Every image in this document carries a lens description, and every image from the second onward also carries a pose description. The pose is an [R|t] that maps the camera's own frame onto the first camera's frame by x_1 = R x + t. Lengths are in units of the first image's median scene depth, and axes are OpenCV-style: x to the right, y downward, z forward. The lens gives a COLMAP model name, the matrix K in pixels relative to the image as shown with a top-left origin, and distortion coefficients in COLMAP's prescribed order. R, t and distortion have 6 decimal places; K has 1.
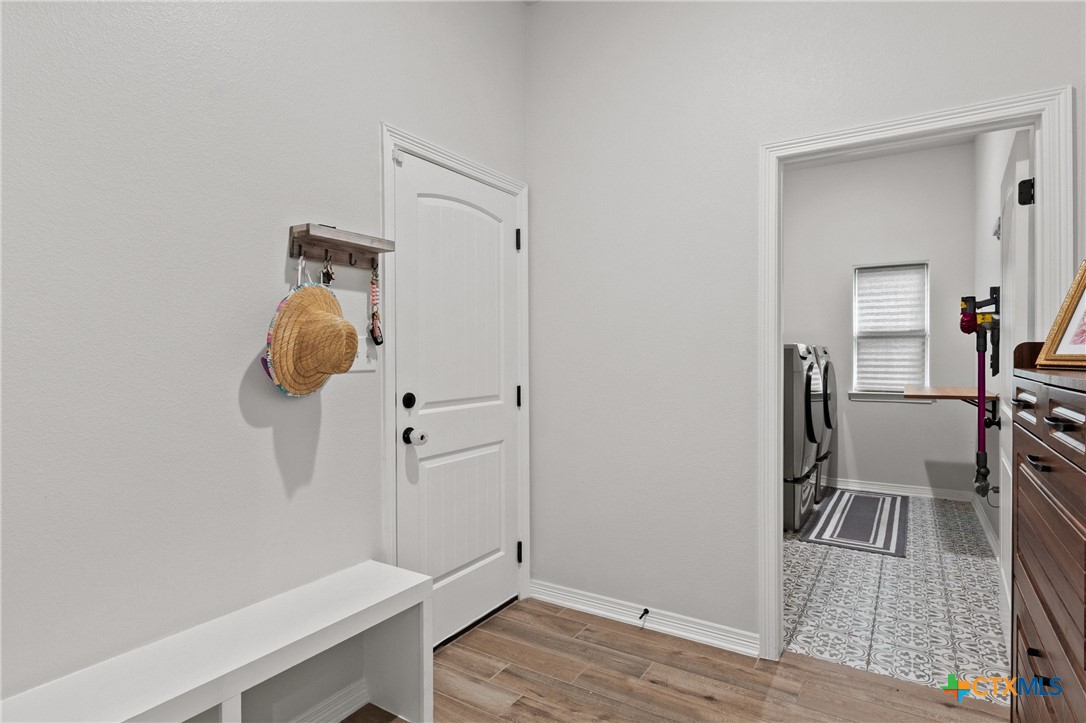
lens RADIAL K [[567.7, 0, 538.8], [0, 567.7, 357.5], [0, 0, 1]] dist [-0.005719, -0.000872]
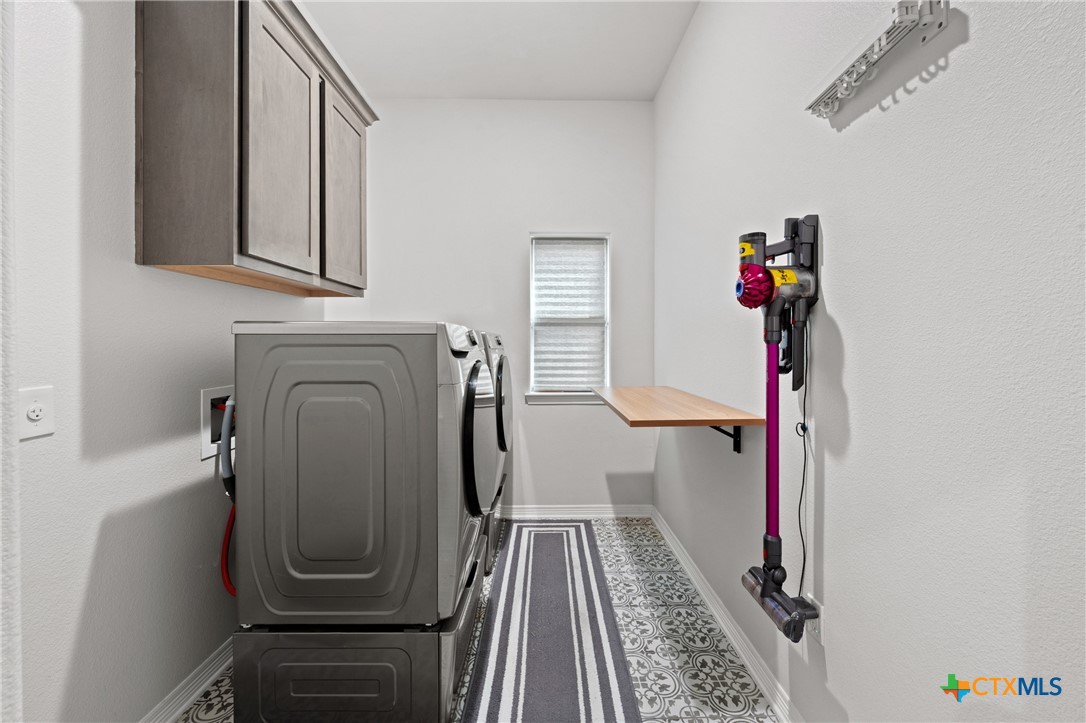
lens RADIAL K [[407.9, 0, 543.1], [0, 407.9, 349.9], [0, 0, 1]] dist [-0.002099, -0.000040]
pose [[0.835986, -0.005036, 0.548727, 0.266455], [0.000258, 0.999961, 0.008784, -0.004665], [-0.548750, -0.007202, 0.835955, 0.531474]]
